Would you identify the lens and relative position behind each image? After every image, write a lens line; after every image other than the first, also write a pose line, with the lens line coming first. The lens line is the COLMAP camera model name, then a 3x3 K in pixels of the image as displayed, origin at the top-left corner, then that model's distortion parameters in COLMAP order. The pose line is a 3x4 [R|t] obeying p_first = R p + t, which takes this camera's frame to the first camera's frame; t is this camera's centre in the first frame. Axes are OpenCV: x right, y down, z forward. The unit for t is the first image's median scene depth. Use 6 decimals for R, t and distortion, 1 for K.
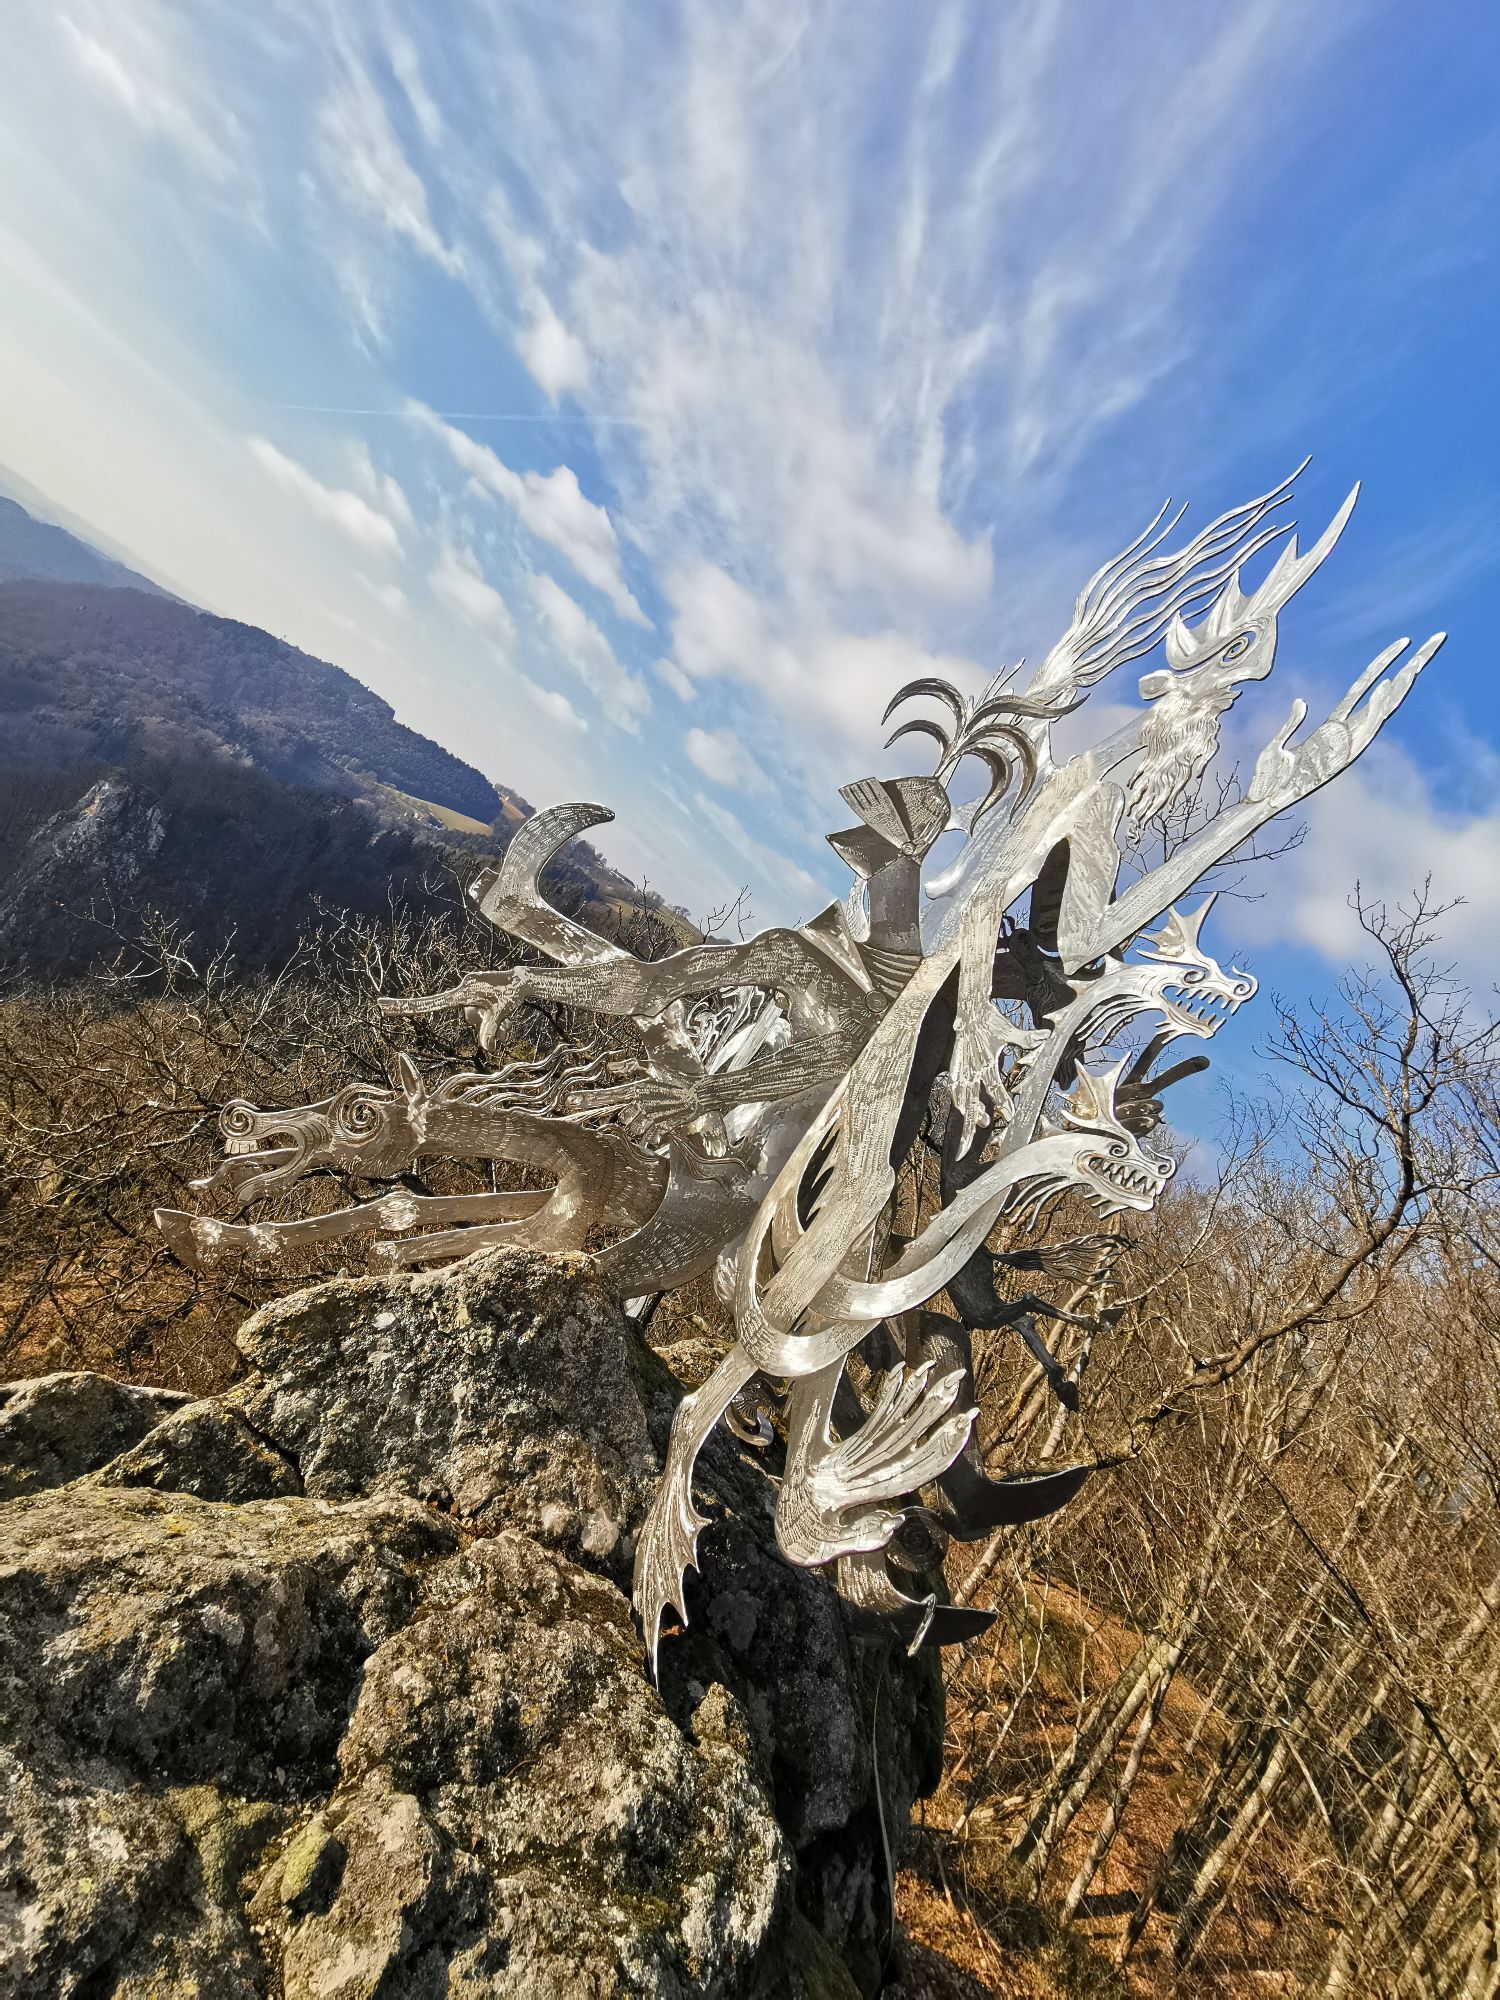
lens RADIAL K [[897.3, 0, 750.0], [0, 897.3, 1000.0], [0, 0, 1]] dist [0.000876, 0.000258]
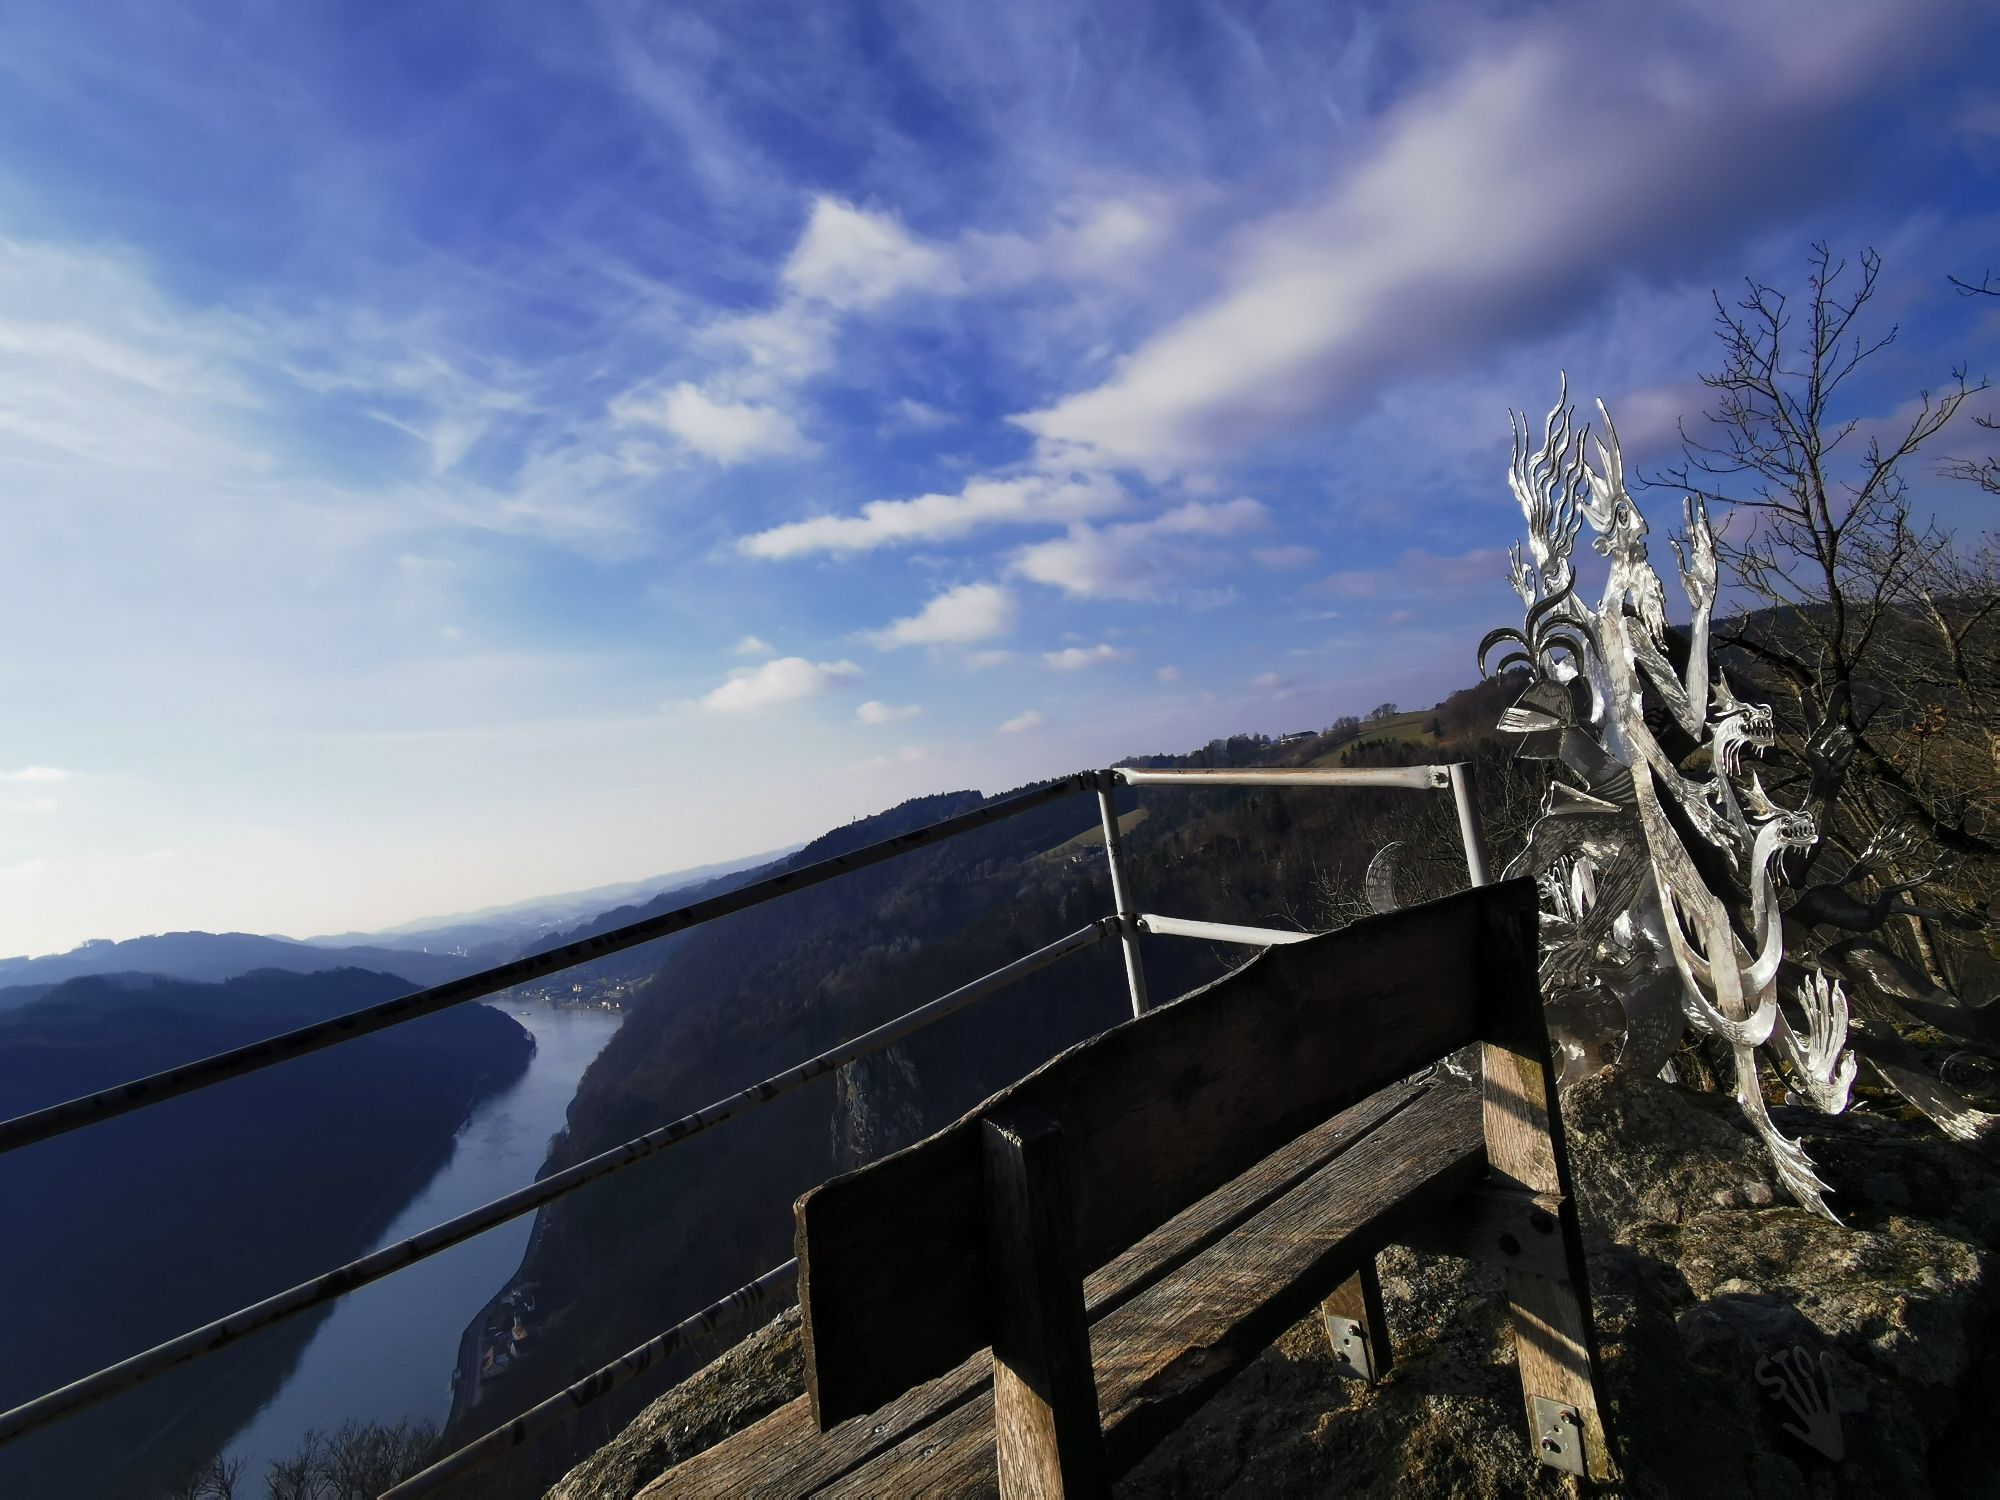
lens RADIAL K [[1187.8, 0, 1000.0], [0, 1187.8, 750.0], [0, 0, 1]] dist [0.004166, 0.001424]
pose [[0.625398, -0.716327, -0.309442, 0.208221], [0.659870, 0.697165, -0.280237, -0.244640], [0.416473, -0.028932, 0.908687, -1.460965]]
